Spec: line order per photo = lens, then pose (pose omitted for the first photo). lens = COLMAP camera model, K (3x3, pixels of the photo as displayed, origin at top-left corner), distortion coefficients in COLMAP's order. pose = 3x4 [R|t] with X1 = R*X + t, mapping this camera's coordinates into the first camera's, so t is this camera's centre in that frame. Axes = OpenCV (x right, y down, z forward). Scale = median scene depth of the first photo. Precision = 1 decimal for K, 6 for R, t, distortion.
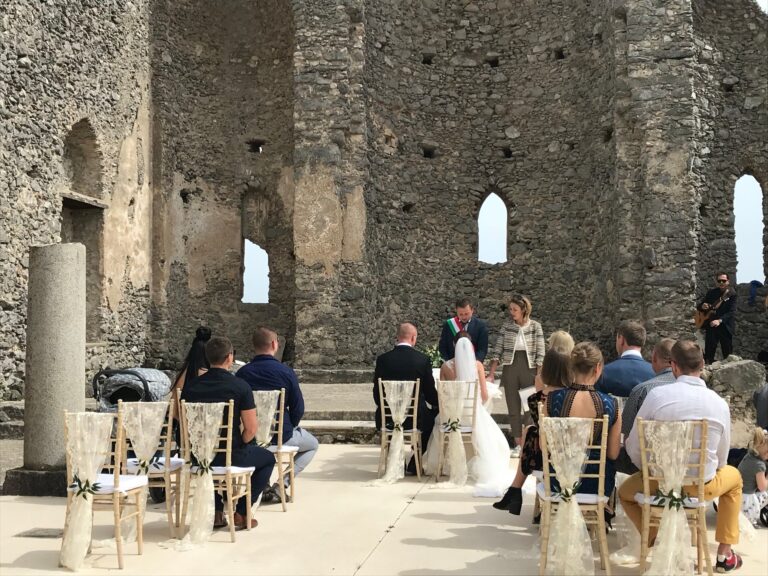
lens RADIAL K [[1007.7, 0, 383.5], [0, 1007.7, 286.4], [0, 0, 1]] dist [0.027887, 0.000000]
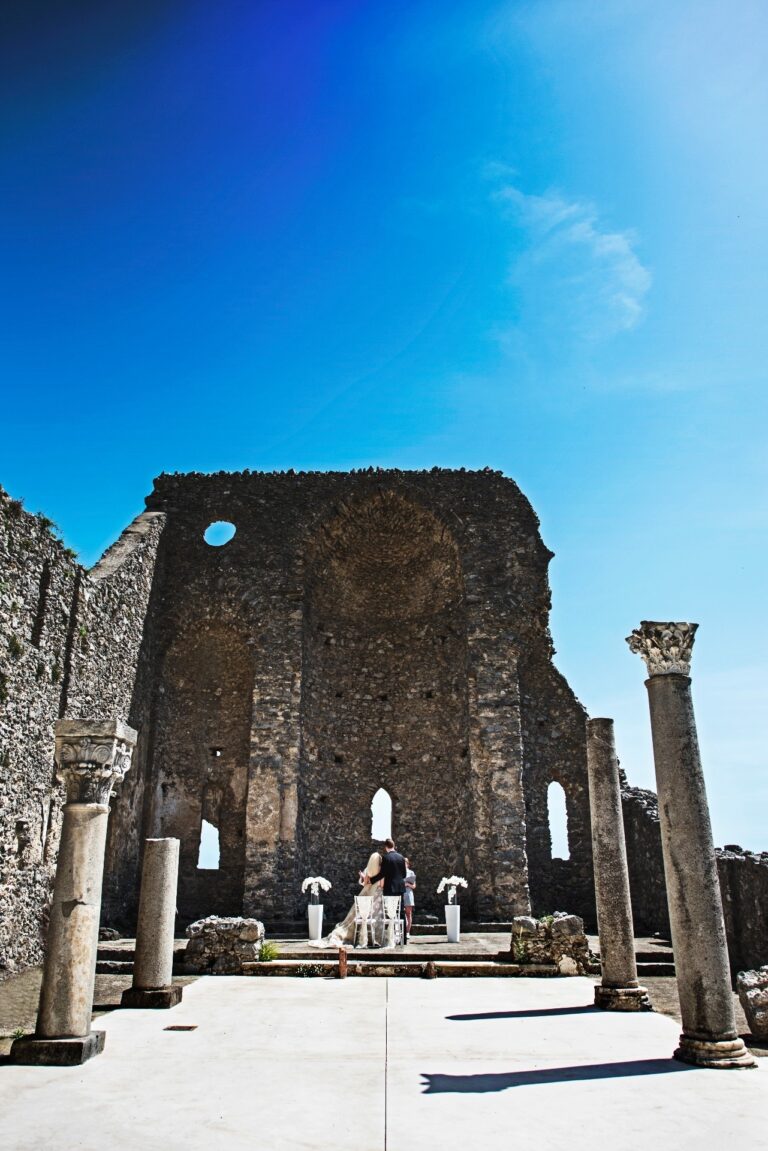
lens RADIAL K [[808.7, 0, 368.2], [0, 808.7, 616.9], [0, 0, 1]] dist [-0.009075, -0.003710]
pose [[0.989707, 0.051787, 0.133407, -0.079852], [-0.013113, 0.961122, -0.275814, -0.012750], [-0.142504, 0.271226, 0.951908, -0.147995]]
